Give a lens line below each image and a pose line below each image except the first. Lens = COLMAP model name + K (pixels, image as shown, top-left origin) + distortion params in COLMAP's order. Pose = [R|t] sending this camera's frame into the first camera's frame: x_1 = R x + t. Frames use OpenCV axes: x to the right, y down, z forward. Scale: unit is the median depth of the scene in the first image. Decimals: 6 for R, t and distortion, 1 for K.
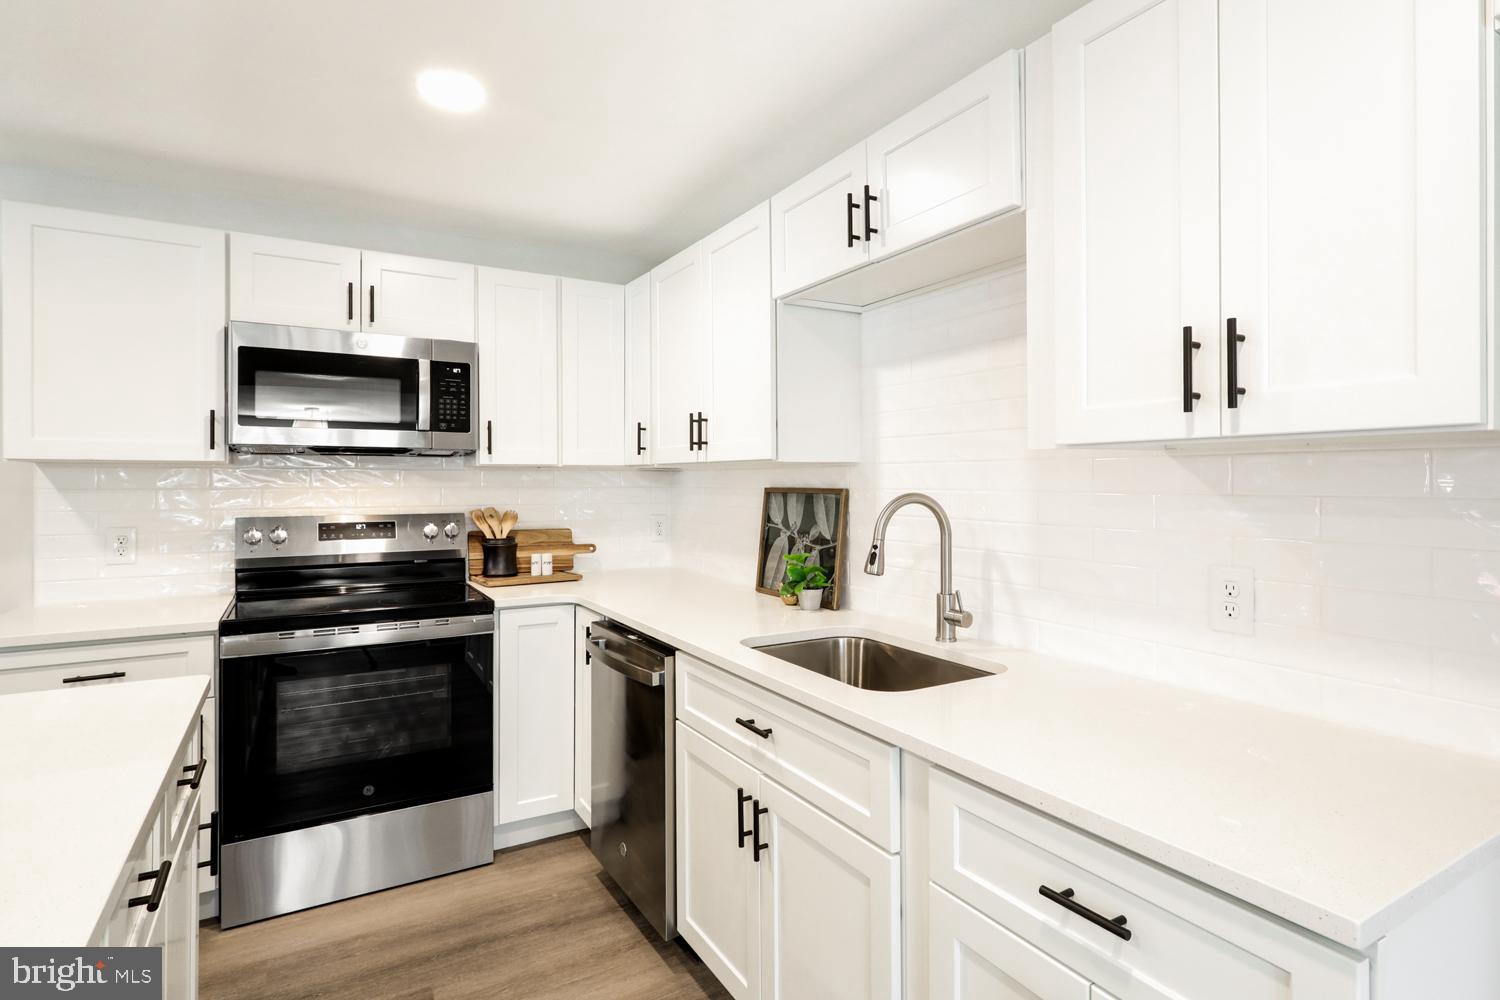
lens RADIAL K [[799.5, 0, 788.1], [0, 799.5, 482.2], [0, 0, 1]] dist [0.003241, 0.002173]
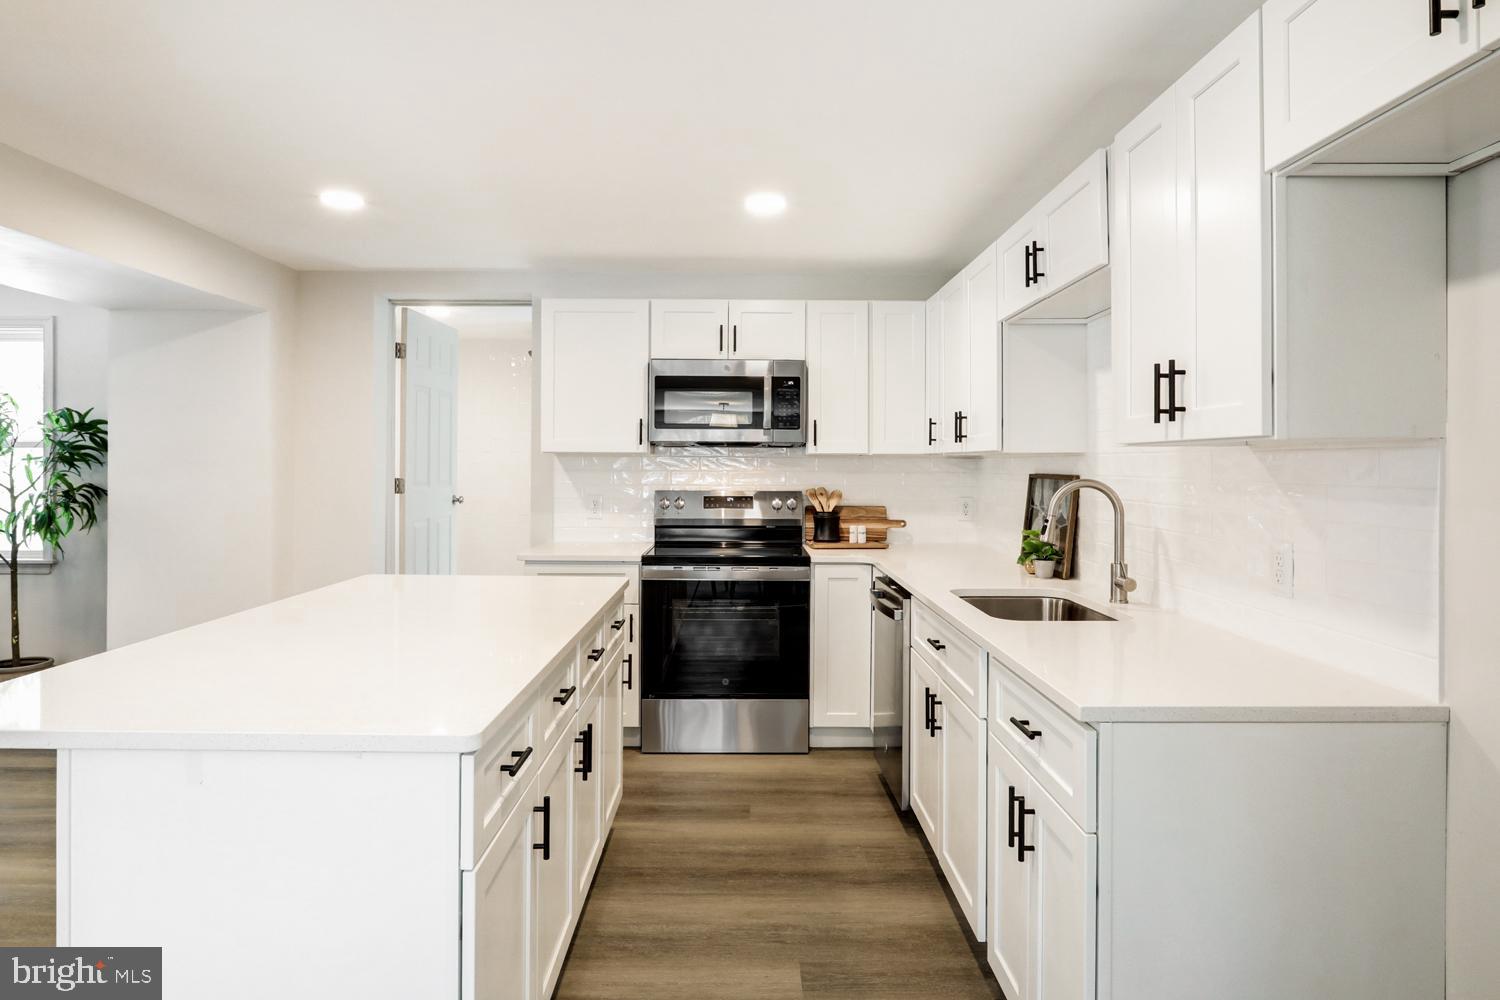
lens RADIAL K [[903.2, 0, 731.0], [0, 903.2, 472.5], [0, 0, 1]] dist [-0.001558, 0.004661]
pose [[0.848506, 0.010035, -0.529091, 0.307106], [-0.006476, 0.999942, 0.008579, -0.003605], [0.529147, -0.003853, 0.848522, -0.334516]]
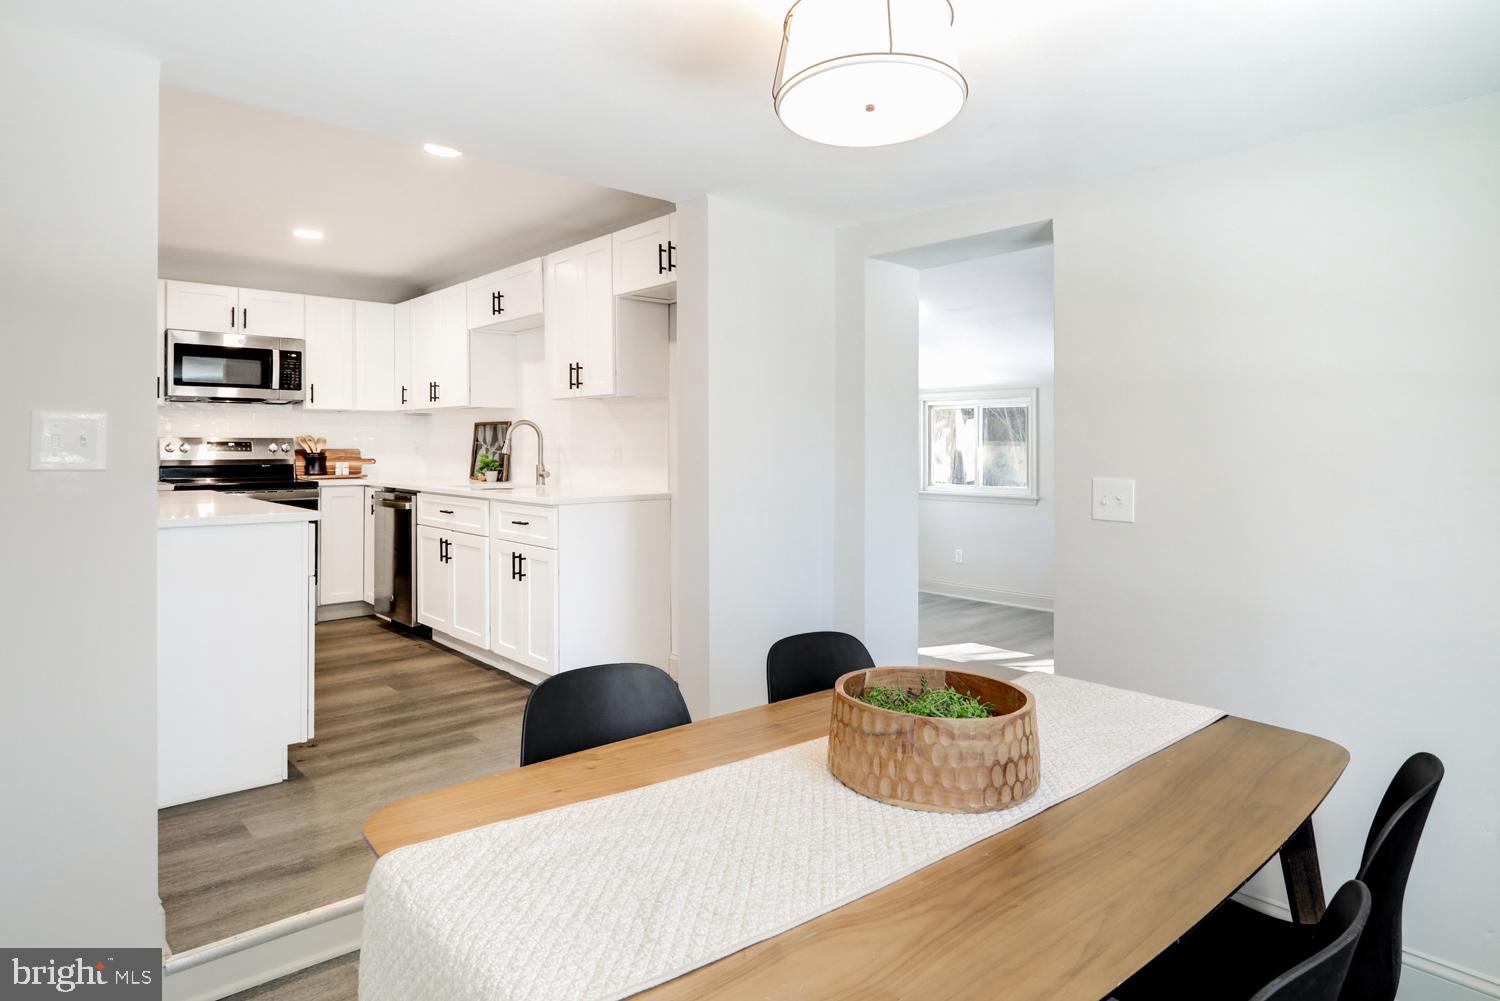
lens RADIAL K [[902.1, 0, 767.6], [0, 902.1, 440.3], [0, 0, 1]] dist [0.004526, -0.000078]
pose [[0.983452, 0.002425, 0.181151, 0.269946], [-0.001220, 0.999976, -0.006760, 0.063839], [-0.181163, 0.006427, 0.983432, -1.217597]]
